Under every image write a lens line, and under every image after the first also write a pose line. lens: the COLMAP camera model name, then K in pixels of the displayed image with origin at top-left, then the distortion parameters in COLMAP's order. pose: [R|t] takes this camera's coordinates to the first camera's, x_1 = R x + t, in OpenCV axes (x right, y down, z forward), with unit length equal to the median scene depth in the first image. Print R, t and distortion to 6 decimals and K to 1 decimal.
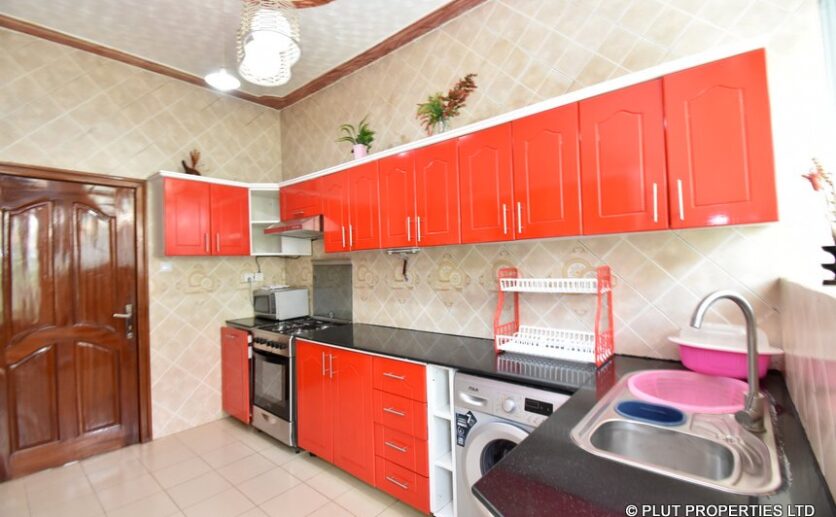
lens RADIAL K [[366.8, 0, 418.0], [0, 366.8, 258.5], [0, 0, 1]] dist [0.020704, -0.025472]
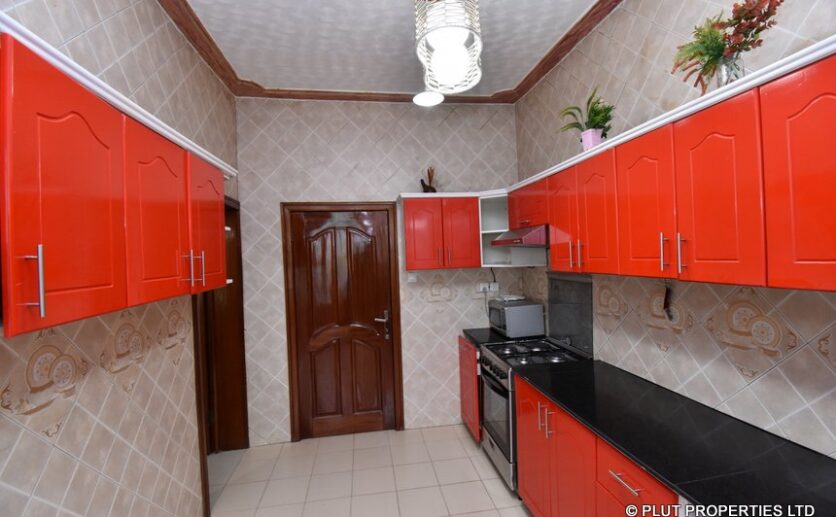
lens RADIAL K [[366.8, 0, 418.0], [0, 366.8, 258.5], [0, 0, 1]] dist [0.020704, -0.025472]
pose [[0.751408, 0.007389, -0.659797, 0.059479], [0.024291, 0.998950, 0.038851, -0.078616], [0.659391, -0.045220, 0.750439, 0.184339]]
